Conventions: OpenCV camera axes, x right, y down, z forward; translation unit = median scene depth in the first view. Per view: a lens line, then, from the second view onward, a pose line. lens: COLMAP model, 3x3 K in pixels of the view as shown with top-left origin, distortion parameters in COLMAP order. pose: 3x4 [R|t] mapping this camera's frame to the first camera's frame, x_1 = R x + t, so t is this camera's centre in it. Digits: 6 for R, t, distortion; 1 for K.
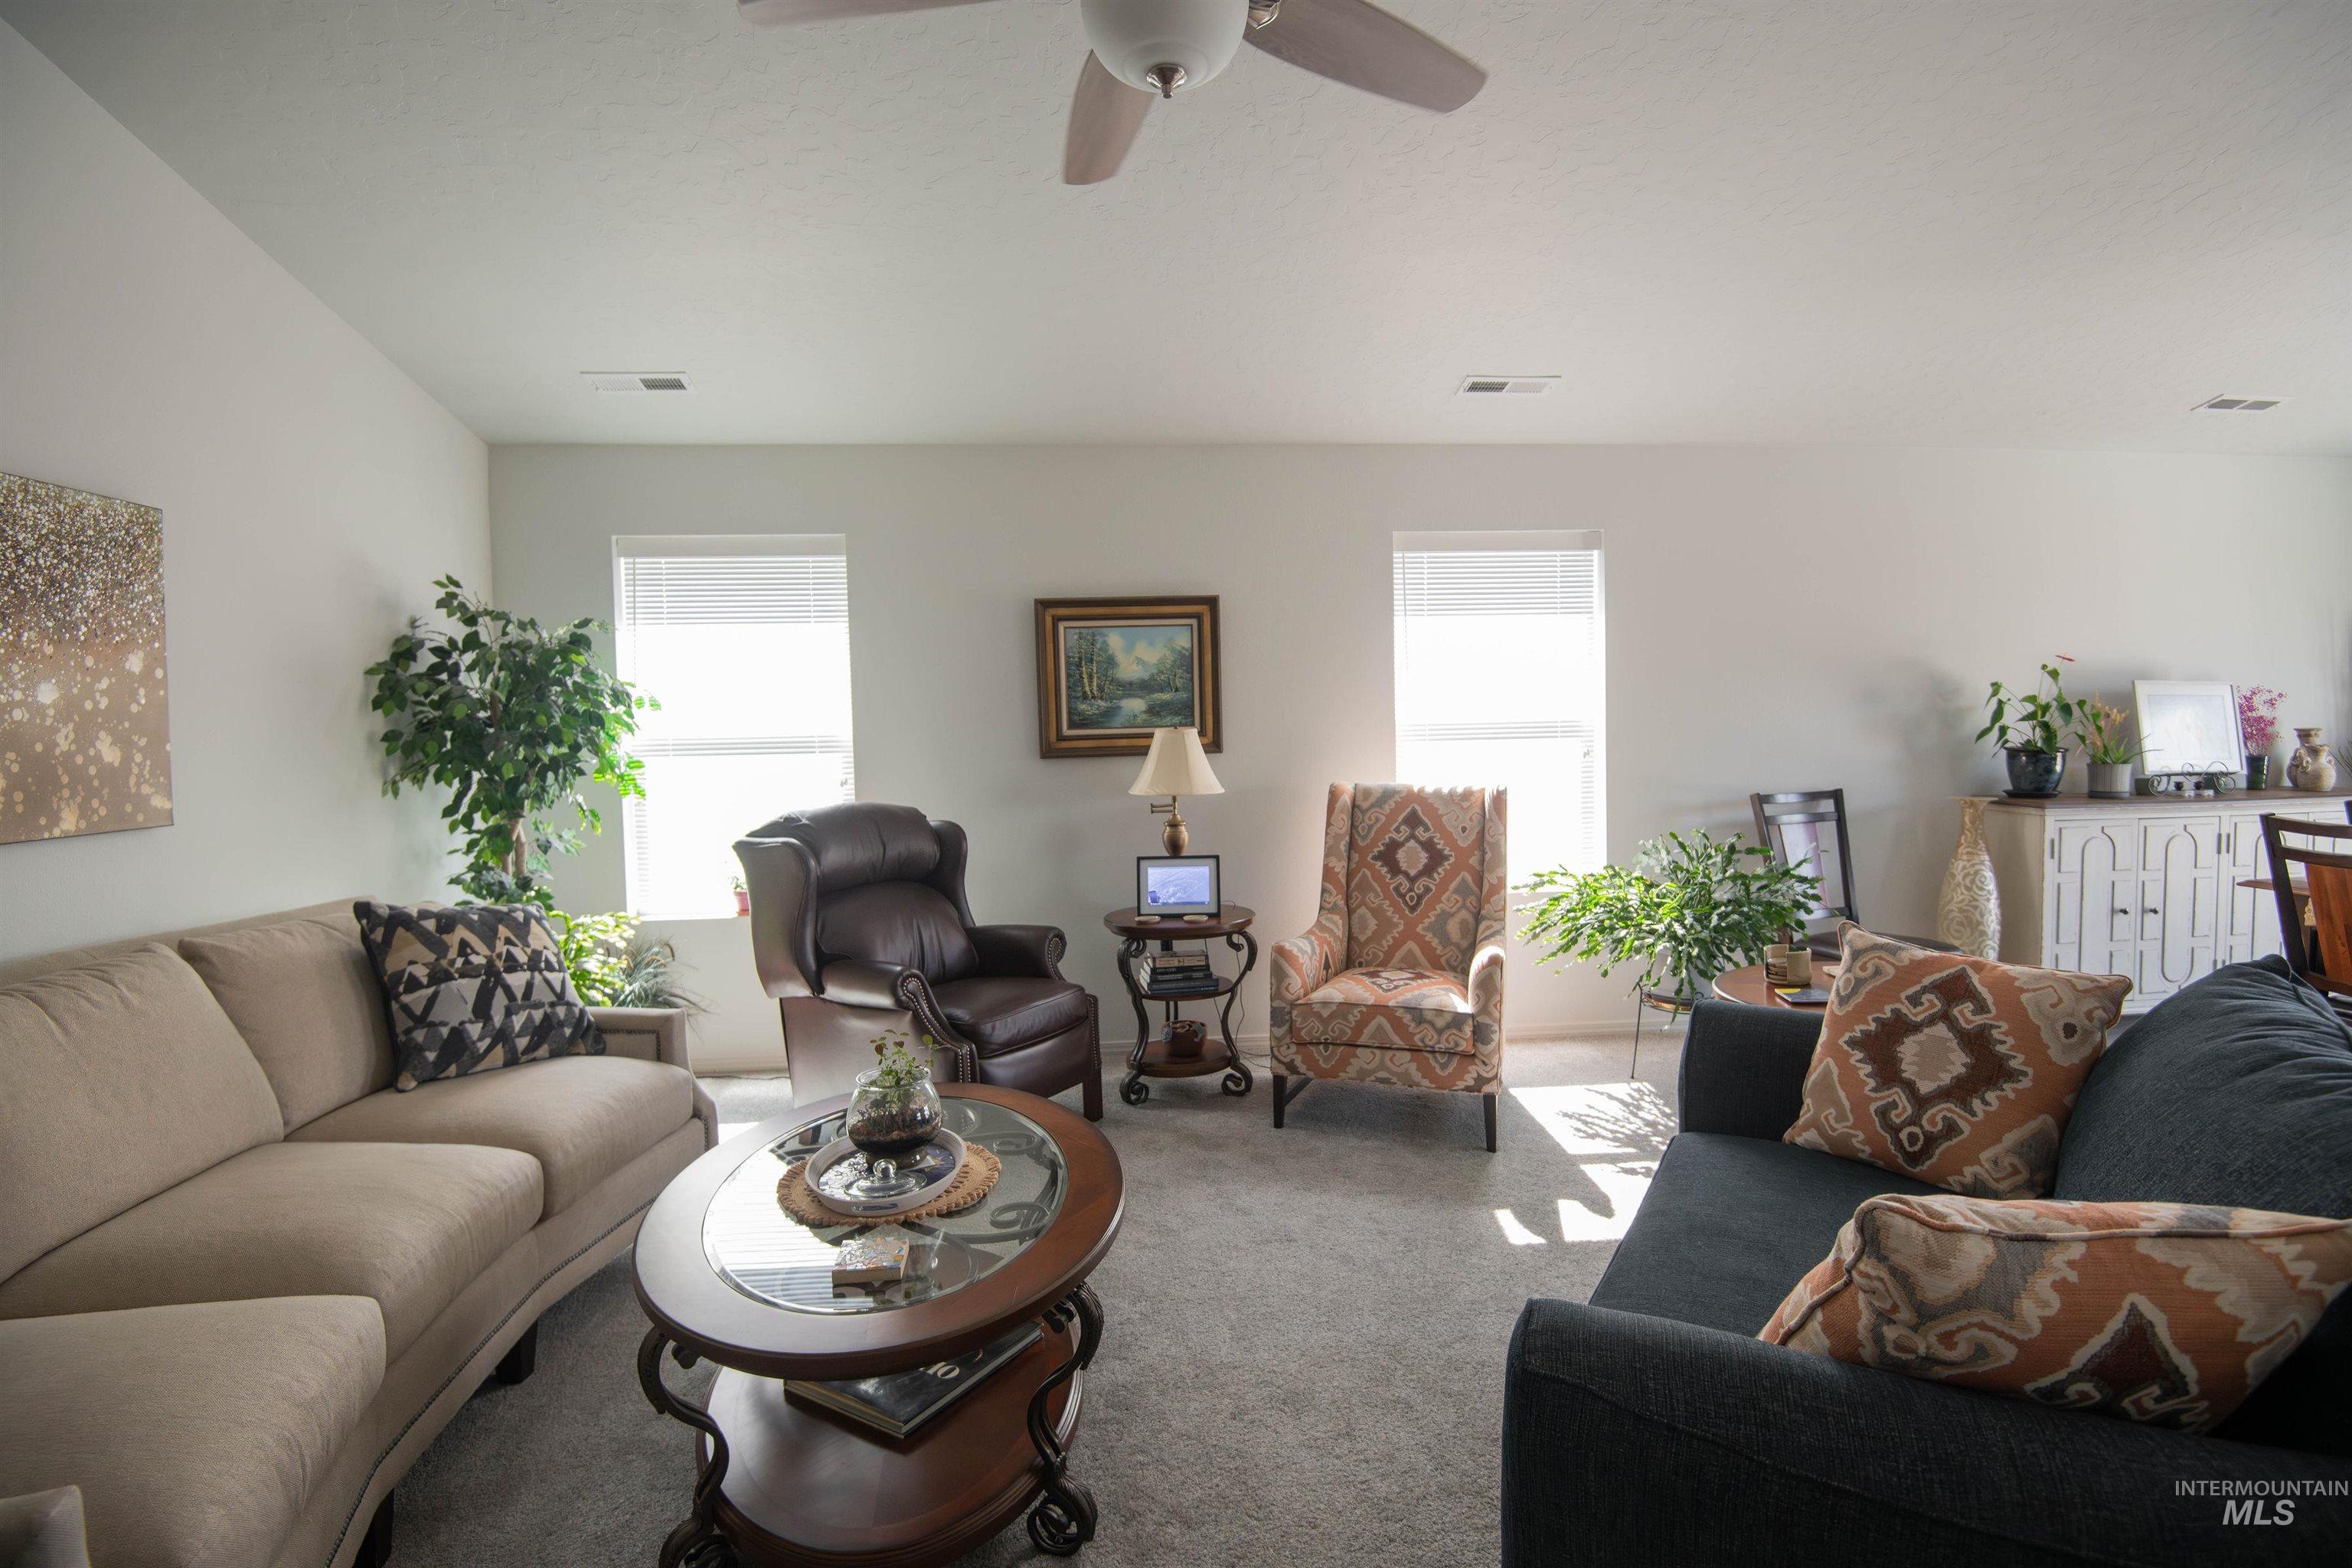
lens RADIAL K [[1142.4, 0, 1164.8], [0, 1142.4, 774.6], [0, 0, 1]] dist [-0.001371, -0.028241]
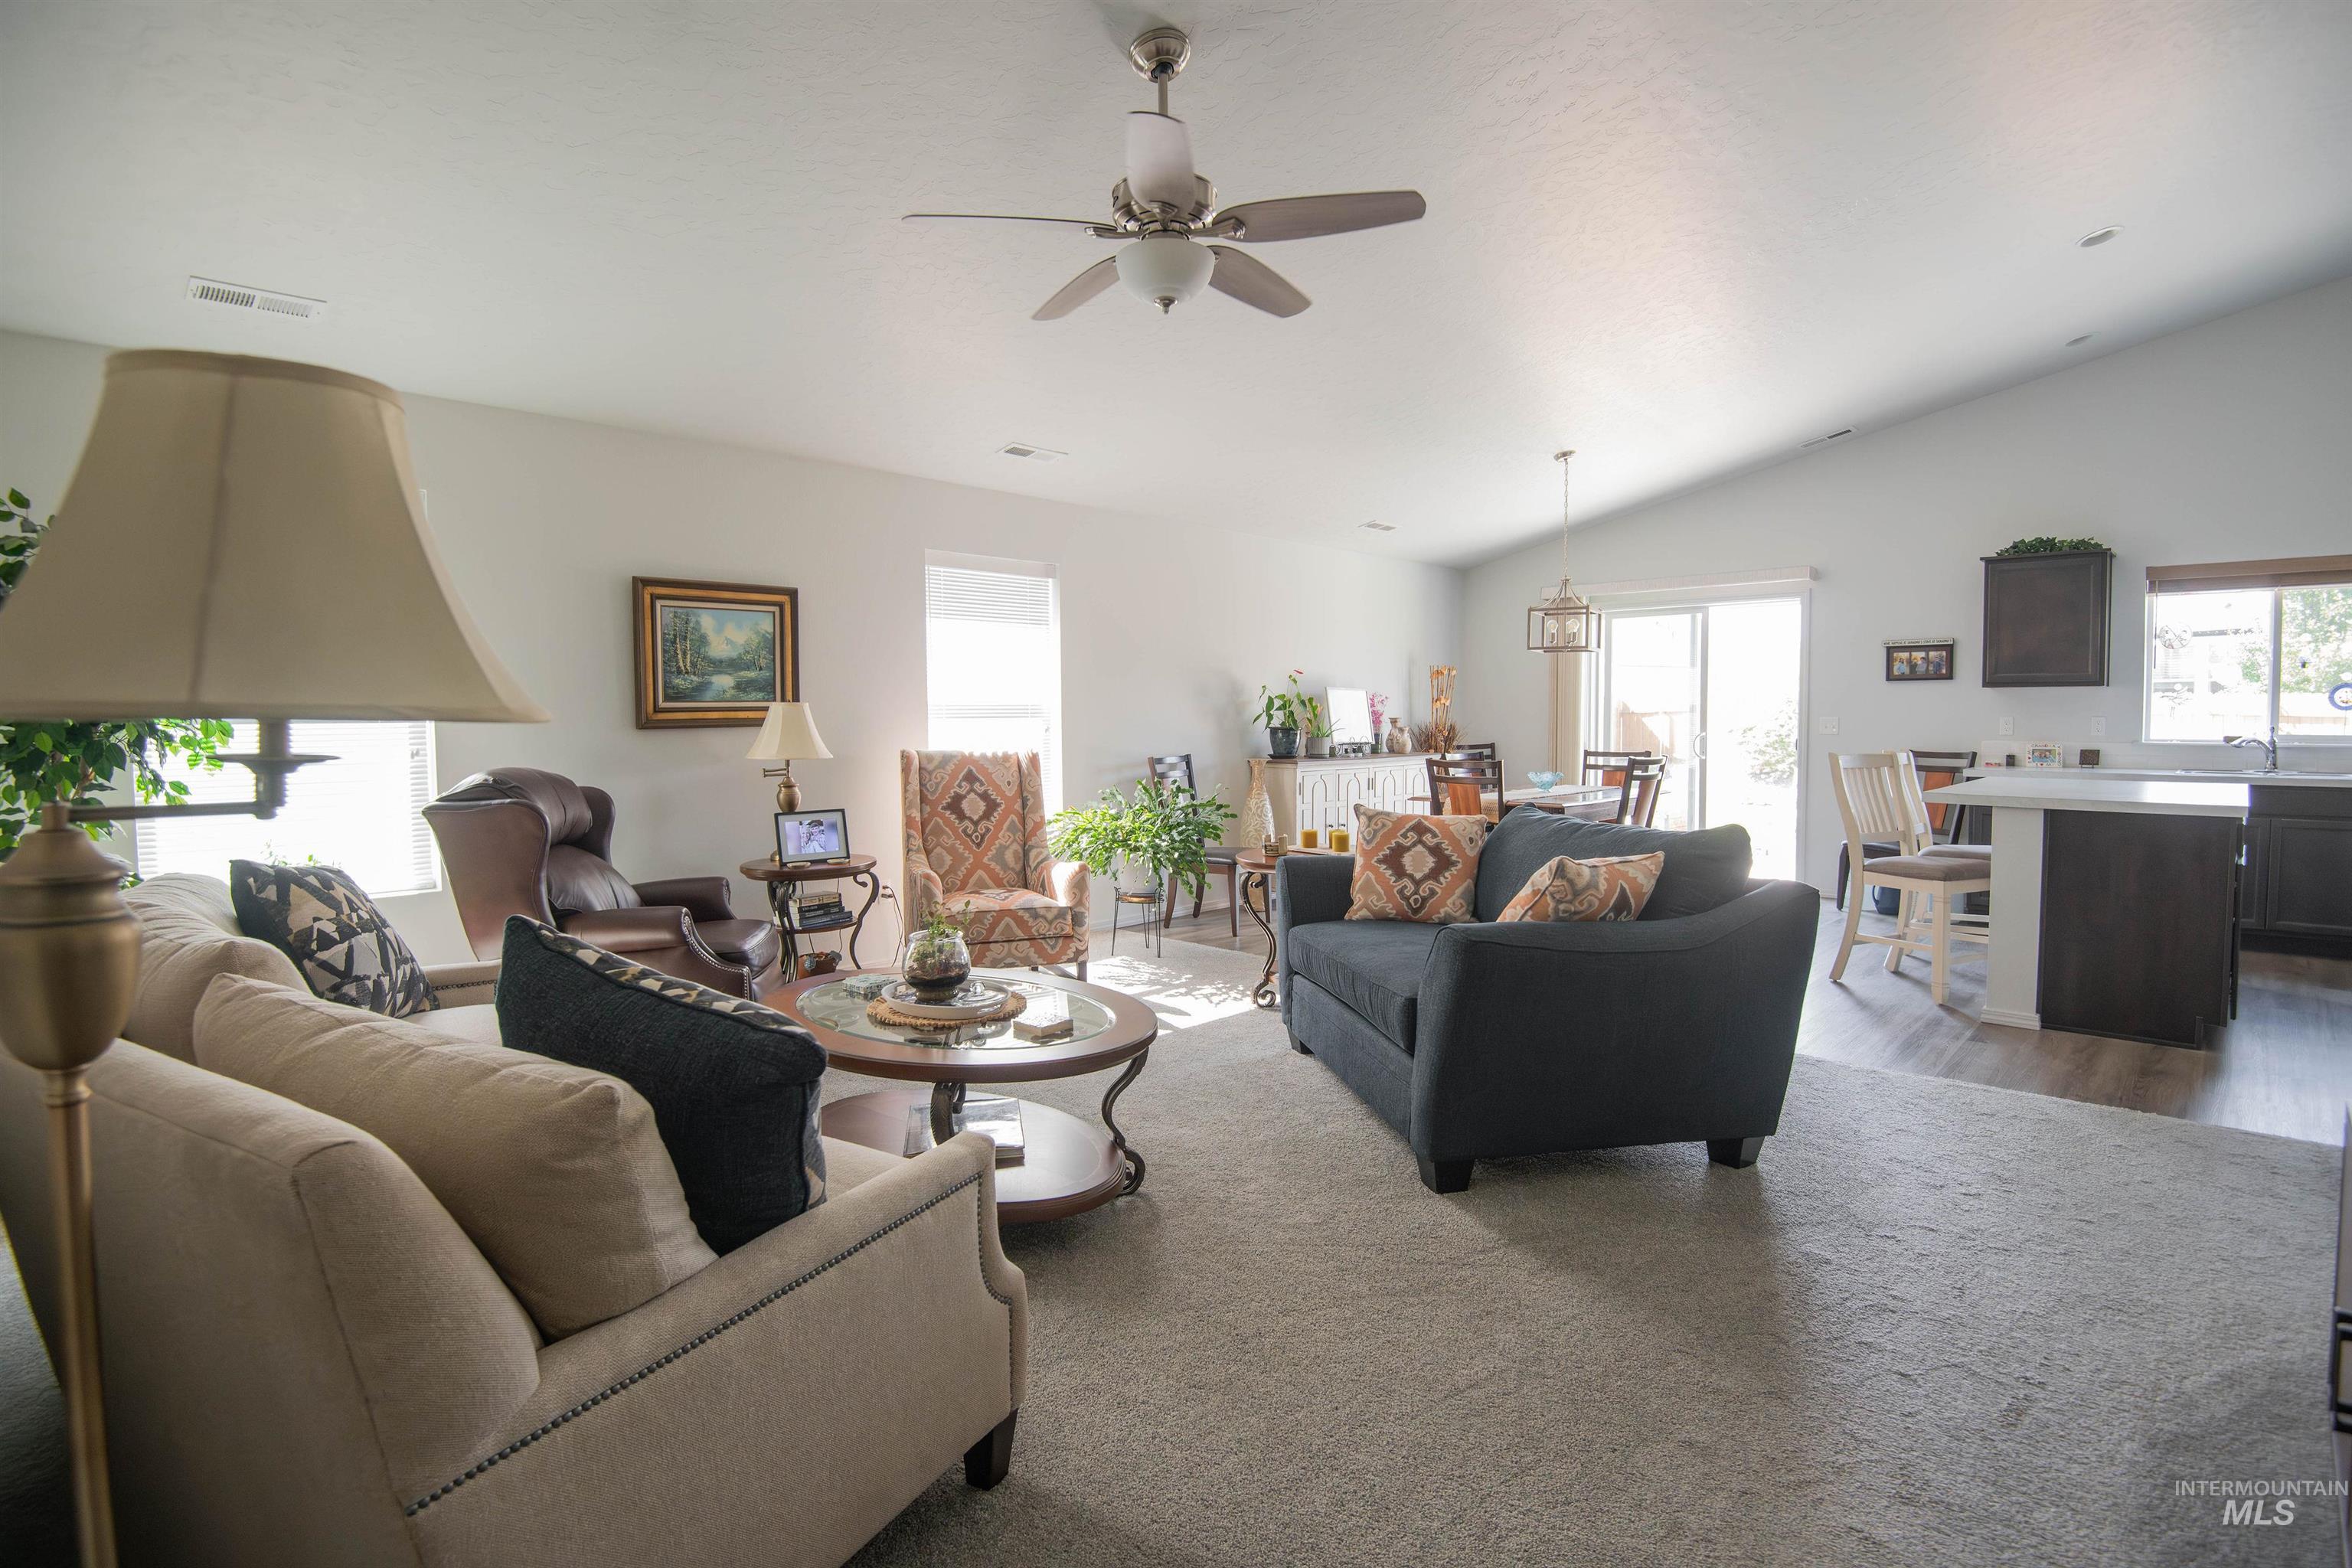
lens RADIAL K [[1142.4, 0, 1164.8], [0, 1142.4, 774.6], [0, 0, 1]] dist [-0.001371, -0.028241]
pose [[0.748871, -0.018640, 0.662453, -0.475172], [0.020118, 0.999783, 0.005389, 0.034214], [-0.662410, 0.009291, 0.749084, -0.110413]]
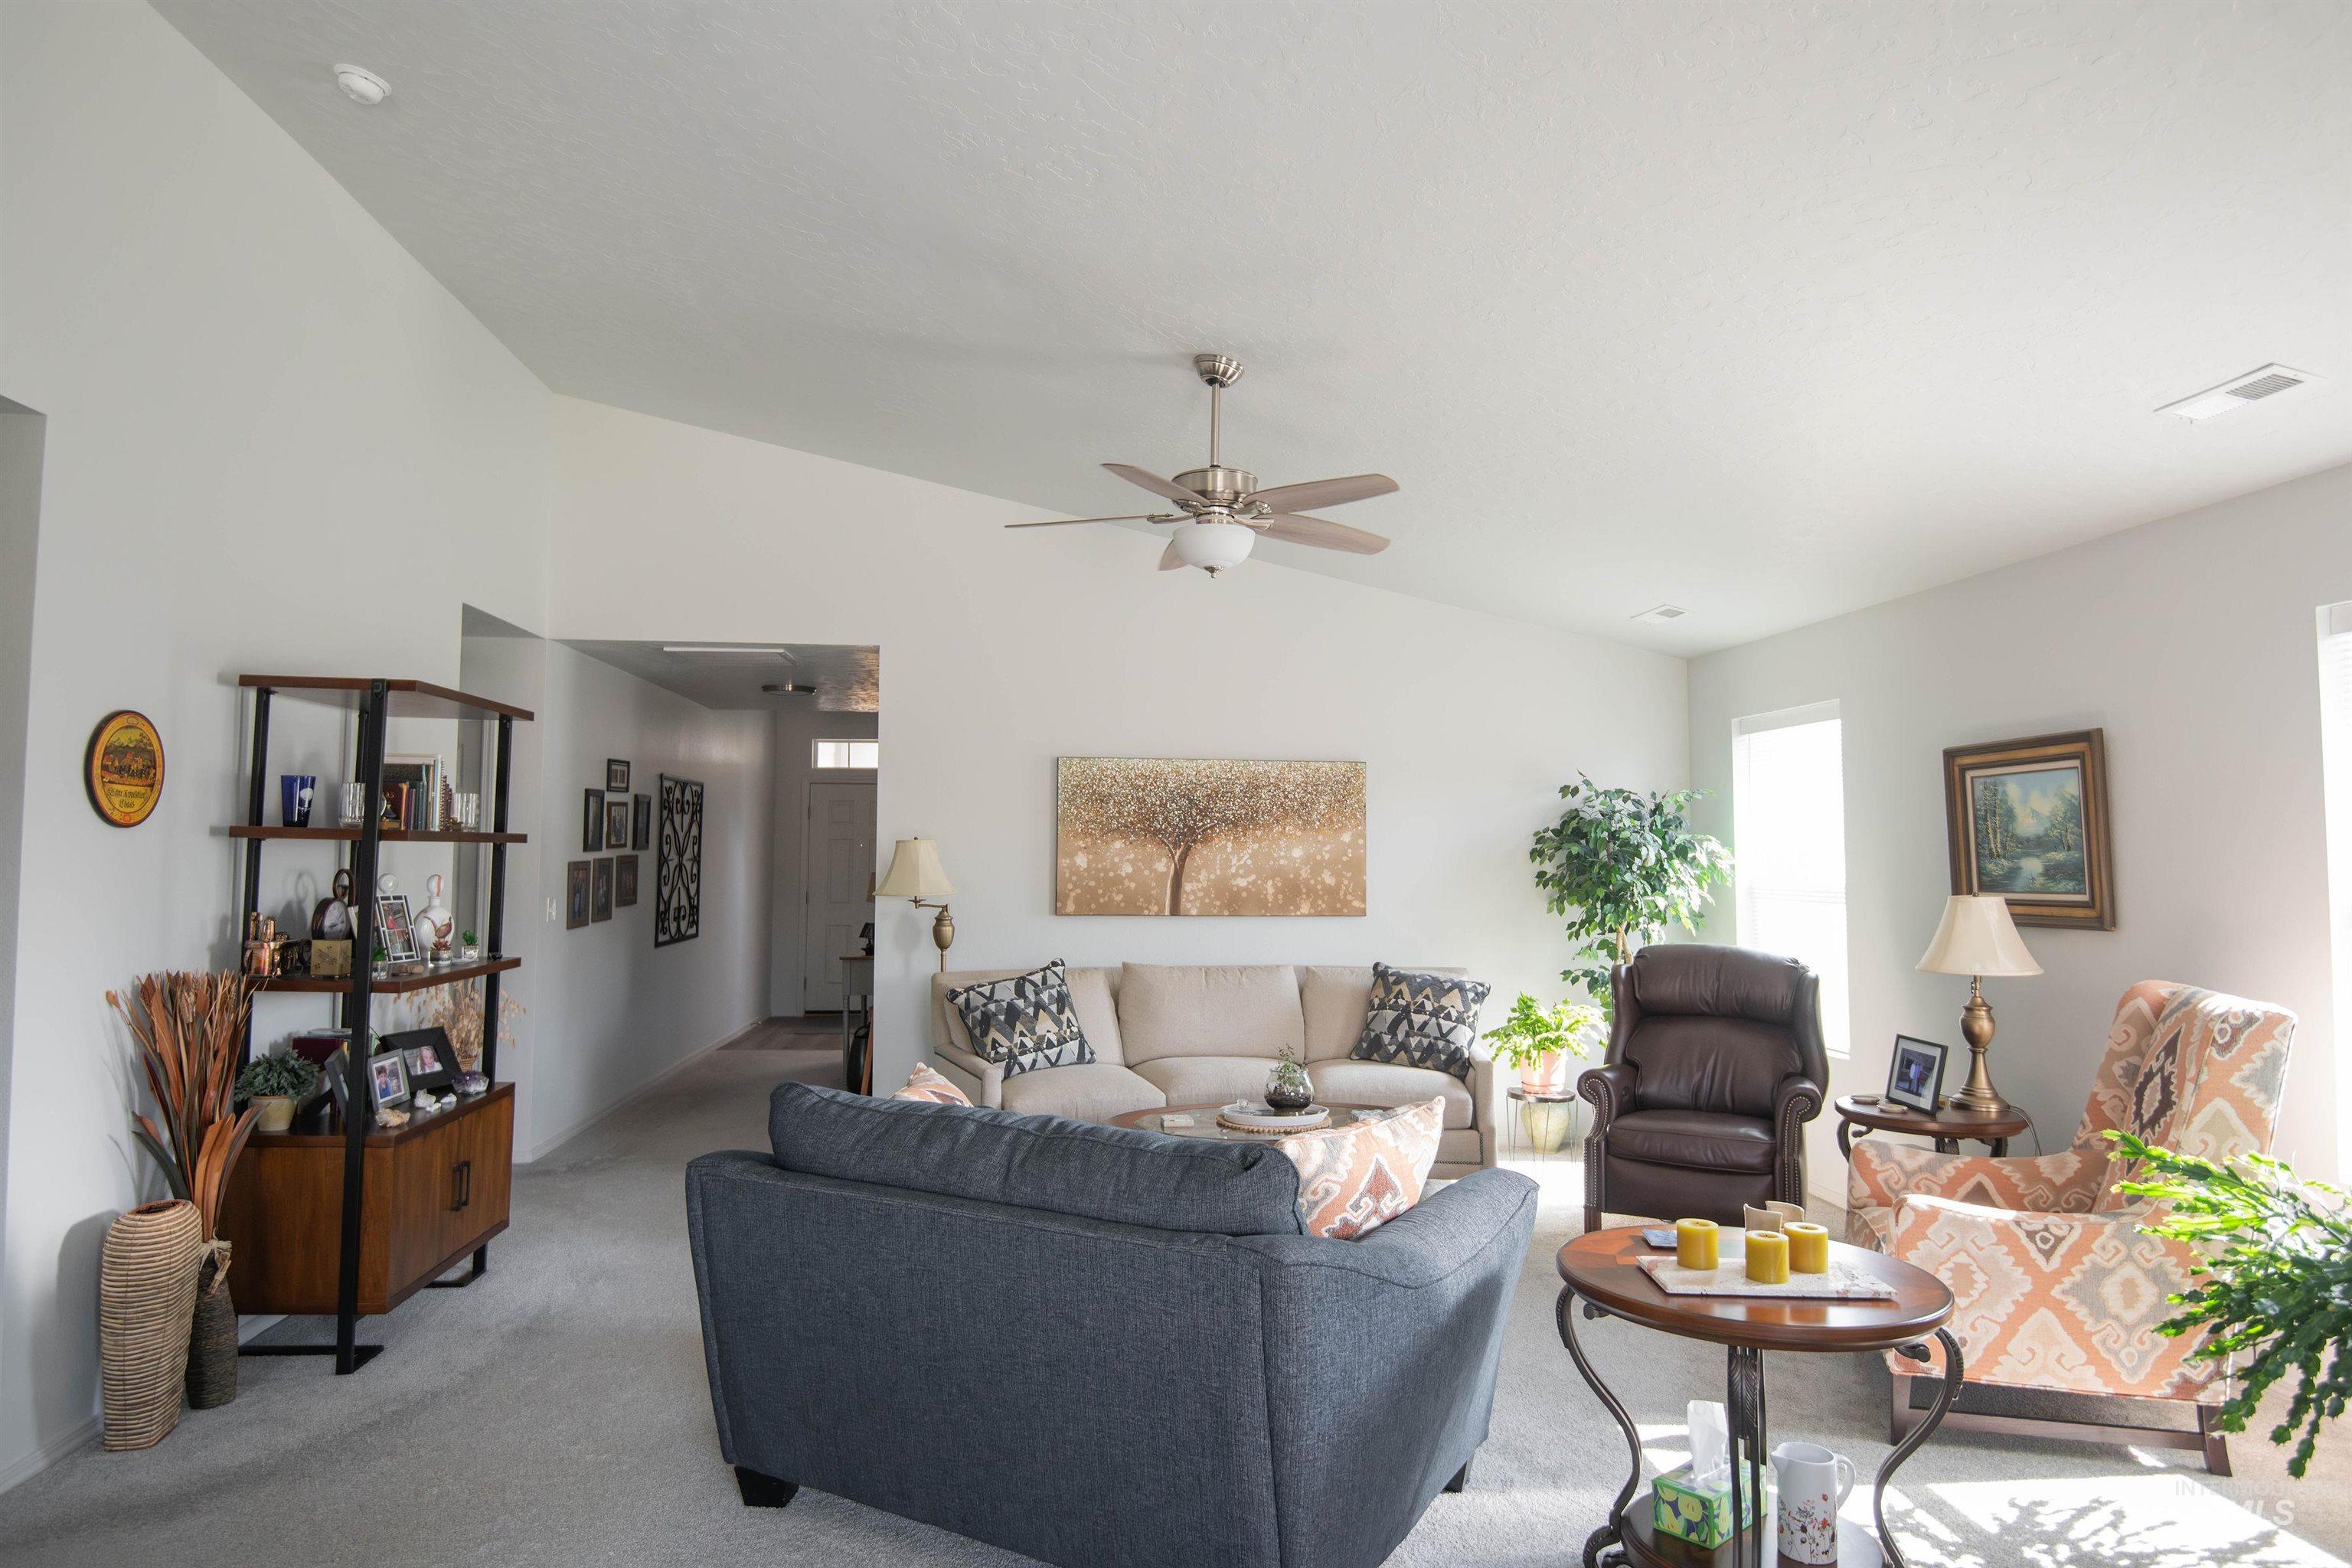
lens RADIAL K [[1319.0, 0, 1175.5], [0, 1319.0, 775.8], [0, 0, 1]] dist [-0.001216, -0.028529]
pose [[0.034026, -0.040361, -0.998606, 0.990233], [-0.050029, 0.997863, -0.042035, -0.059628], [0.998168, 0.051389, 0.031934, 0.369930]]
